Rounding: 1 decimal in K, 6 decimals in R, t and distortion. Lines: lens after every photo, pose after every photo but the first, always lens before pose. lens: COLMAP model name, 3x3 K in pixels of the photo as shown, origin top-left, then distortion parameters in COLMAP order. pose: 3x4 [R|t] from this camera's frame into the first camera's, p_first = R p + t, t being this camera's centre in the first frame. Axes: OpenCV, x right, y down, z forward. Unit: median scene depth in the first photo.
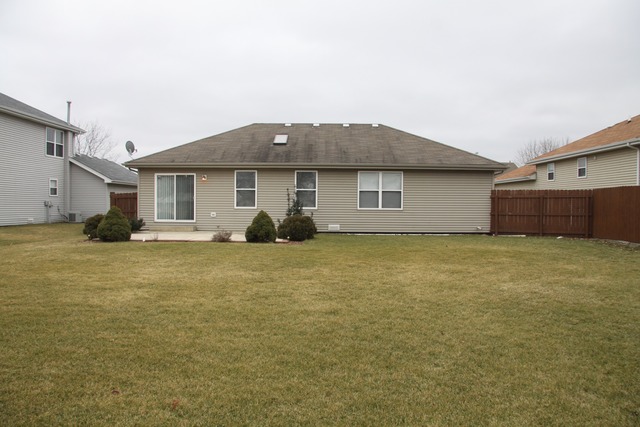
lens RADIAL K [[500.7, 0, 320.0], [0, 500.7, 213.5], [0, 0, 1]] dist [-0.176869, 0.157424]
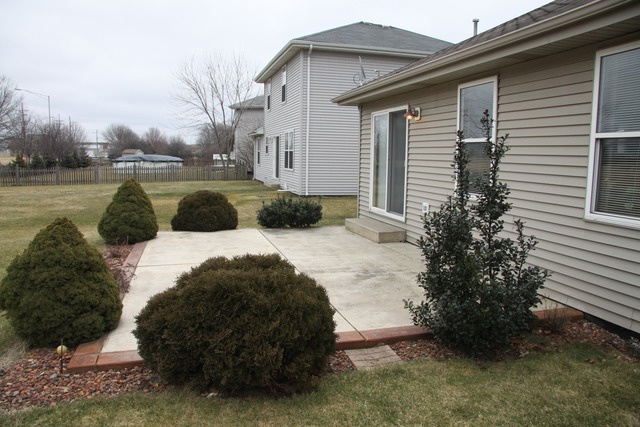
lens RADIAL K [[500.7, 0, 320.0], [0, 500.7, 213.5], [0, 0, 1]] dist [-0.176869, 0.157424]
pose [[0.282885, 0.104684, -0.953424, 0.132344], [-0.029968, 0.994506, 0.100303, -0.029980], [0.958685, 0.000198, 0.284468, 0.813853]]
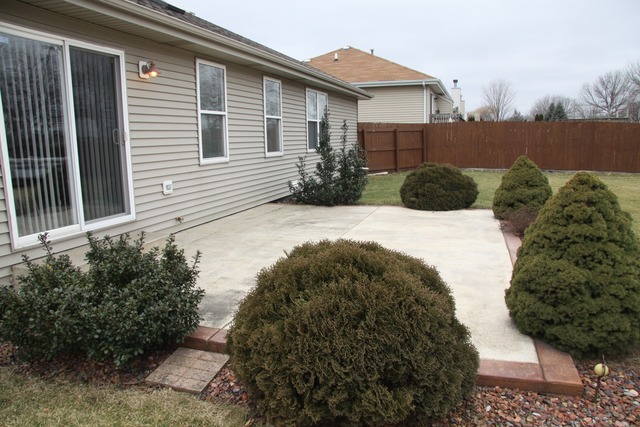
lens RADIAL K [[500.7, 0, 320.0], [0, 500.7, 213.5], [0, 0, 1]] dist [-0.176869, 0.157424]
pose [[0.275058, -0.163076, 0.947496, -0.498680], [-0.003289, 0.985344, 0.170545, -0.036646], [-0.961422, -0.050026, 0.270491, 0.812988]]
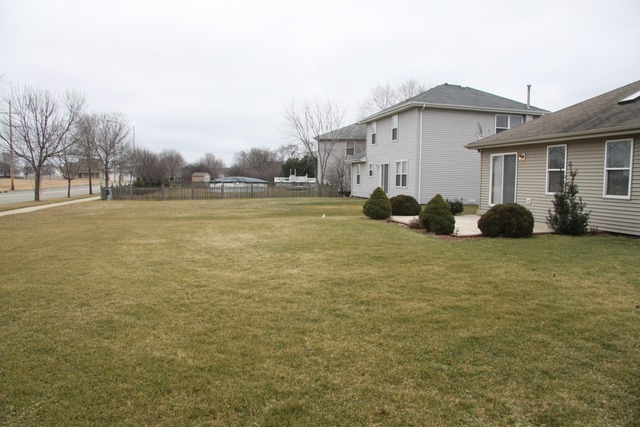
lens RADIAL K [[500.7, 0, 320.0], [0, 500.7, 213.5], [0, 0, 1]] dist [-0.176869, 0.157424]
pose [[0.243447, 0.060035, -0.968054, 0.492121], [-0.032803, 0.998021, 0.053644, -0.009021], [0.969359, 0.018696, 0.244935, 0.464169]]
